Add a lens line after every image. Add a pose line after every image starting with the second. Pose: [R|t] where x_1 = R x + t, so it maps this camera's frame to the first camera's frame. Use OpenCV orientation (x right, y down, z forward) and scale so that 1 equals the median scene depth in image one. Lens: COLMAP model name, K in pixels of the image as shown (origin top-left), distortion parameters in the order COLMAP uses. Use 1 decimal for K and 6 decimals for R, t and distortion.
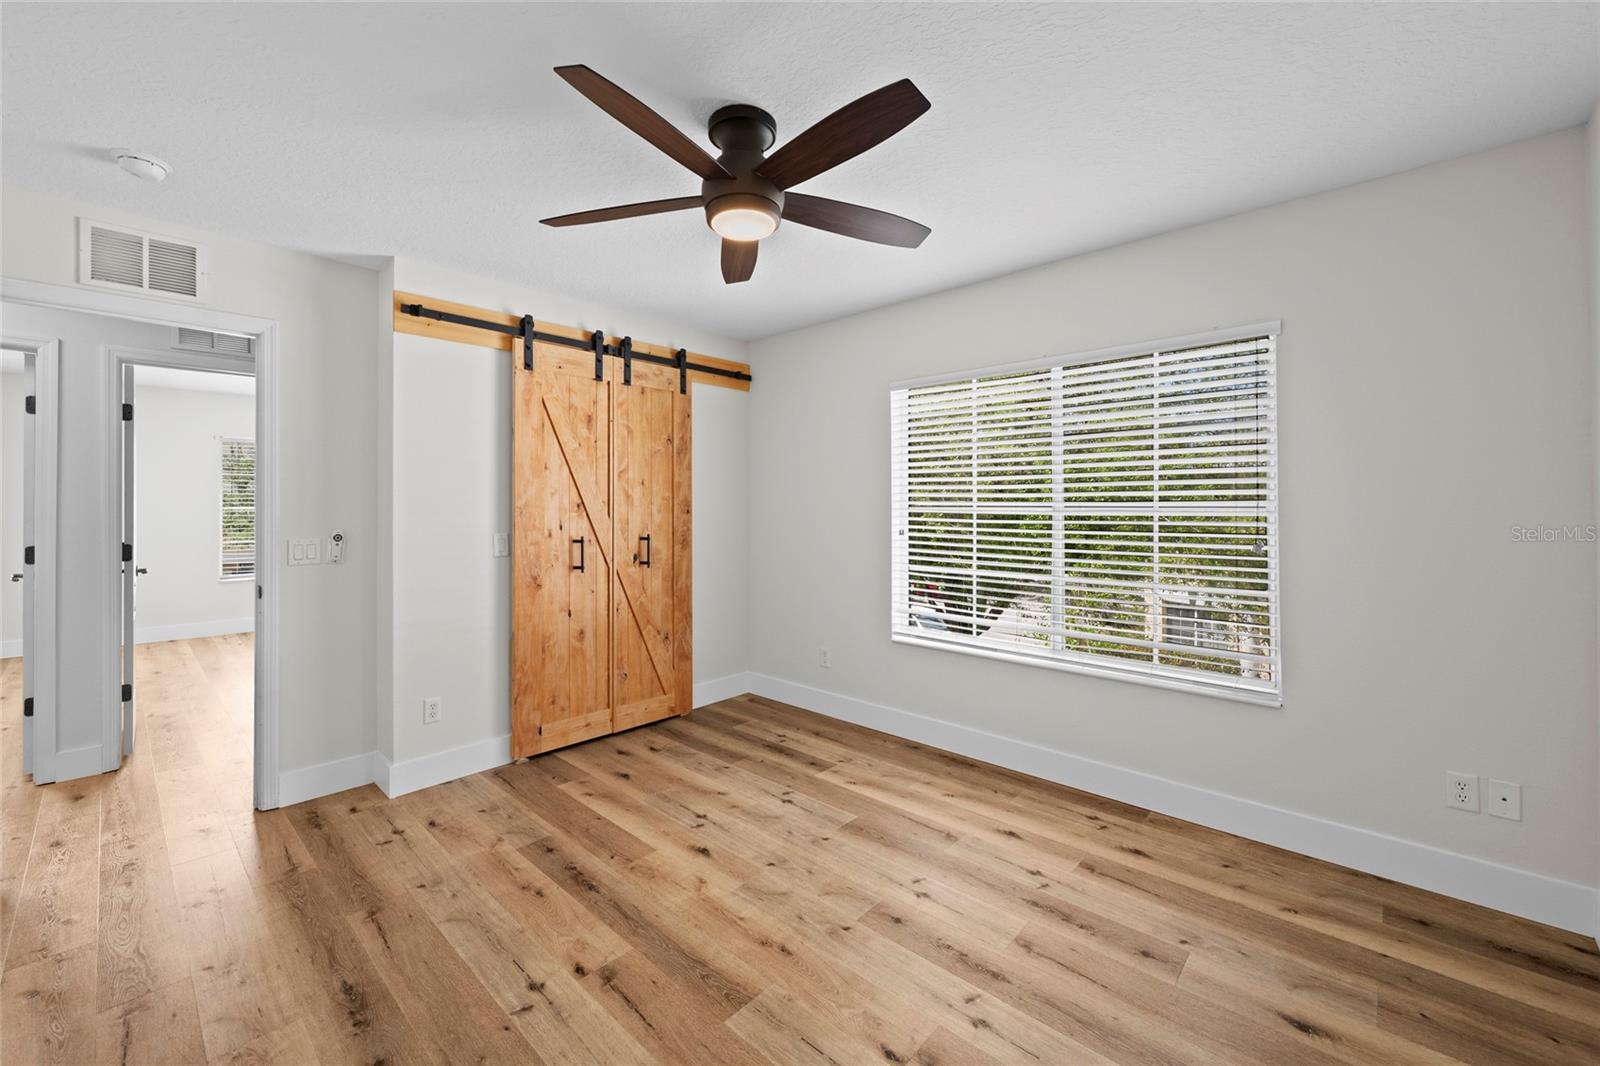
lens RADIAL K [[633.7, 0, 800.1], [0, 633.7, 507.1], [0, 0, 1]] dist [0.002442, -0.001039]
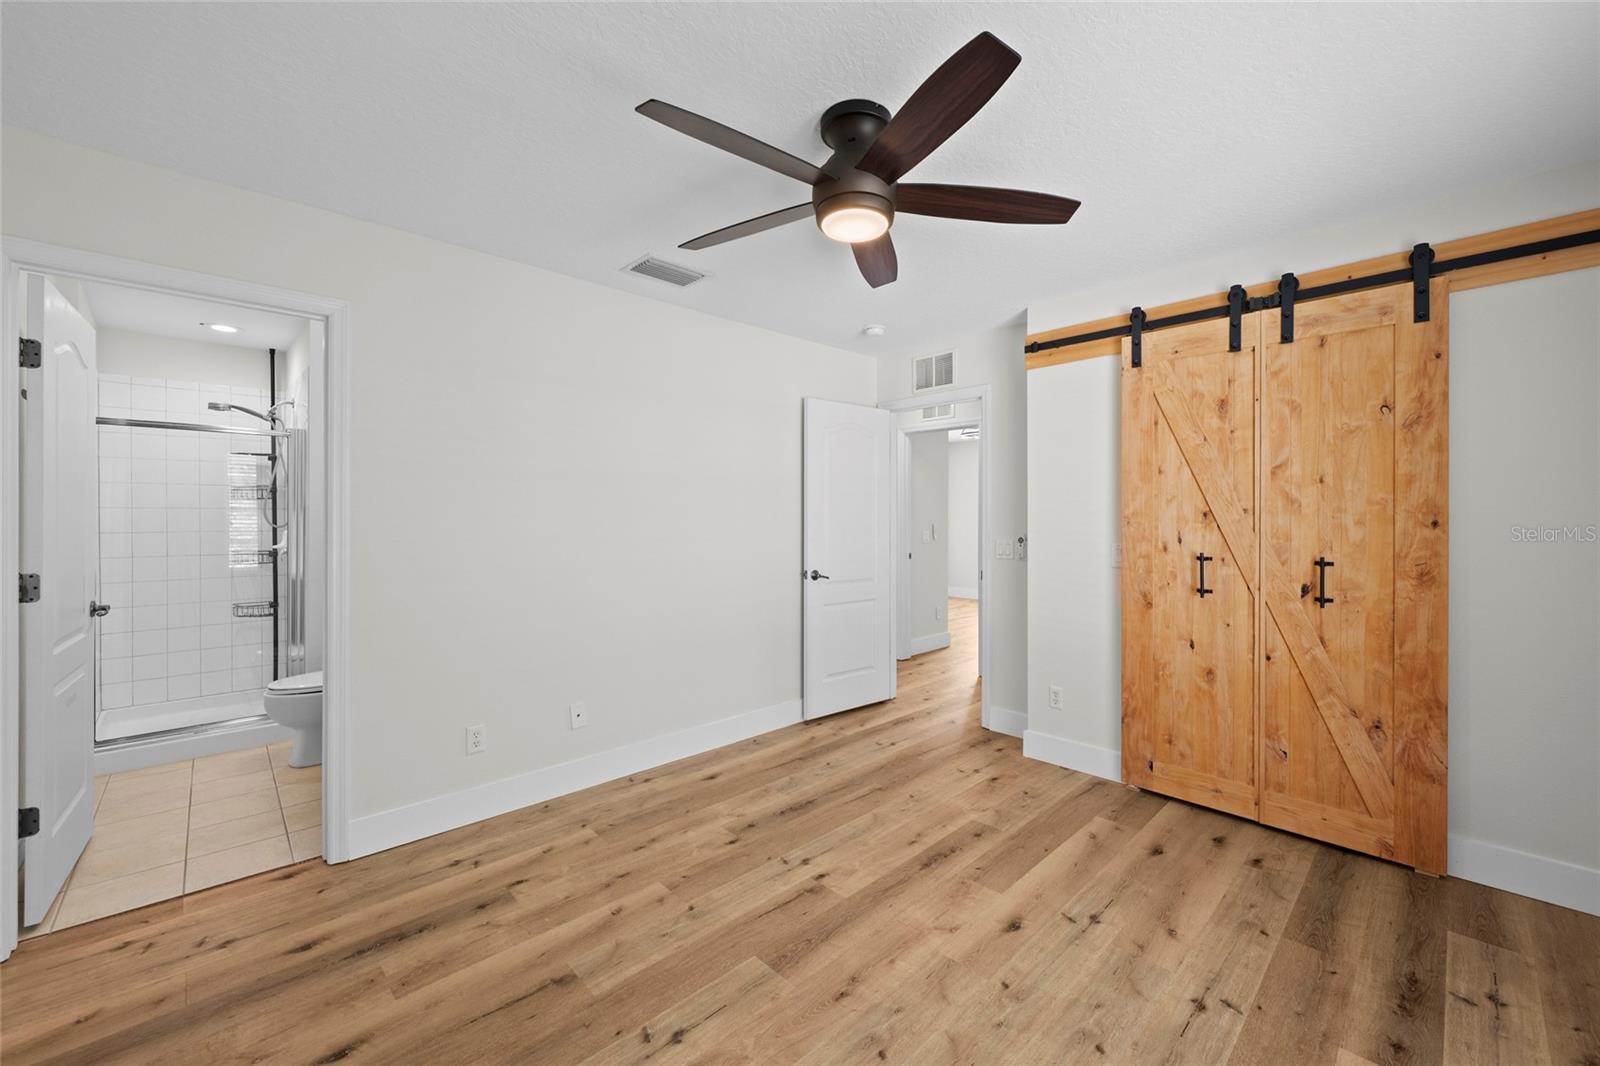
lens RADIAL K [[633.7, 0, 809.6], [0, 633.7, 520.6], [0, 0, 1]] dist [0.002442, -0.001039]
pose [[-0.042020, 0.009549, -0.999071, 0.543364], [0.003694, 0.999949, 0.009402, -0.004928], [0.999110, -0.003296, -0.042053, 0.597981]]
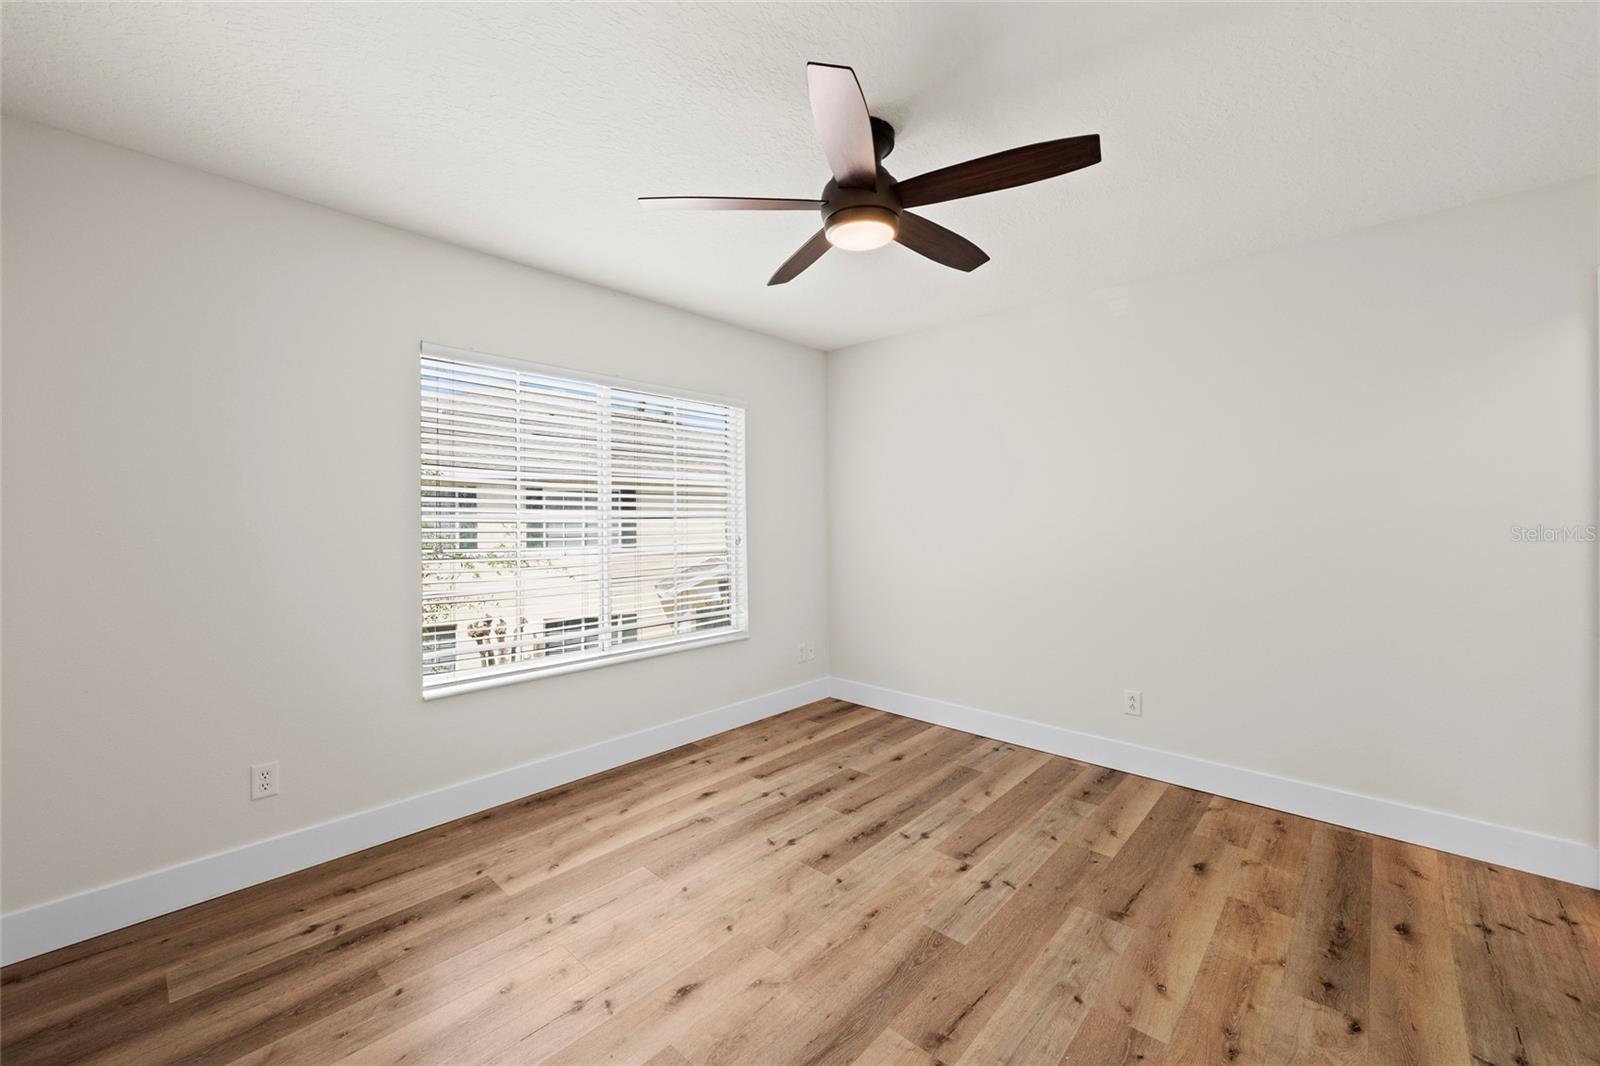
lens RADIAL K [[633.7, 0, 791.9], [0, 633.7, 532.4], [0, 0, 1]] dist [0.002442, -0.001039]
pose [[0.003721, -0.022836, 0.999732, -0.669737], [0.000556, 0.999739, 0.022834, 0.005364], [-0.999993, 0.000471, 0.003732, 0.683635]]
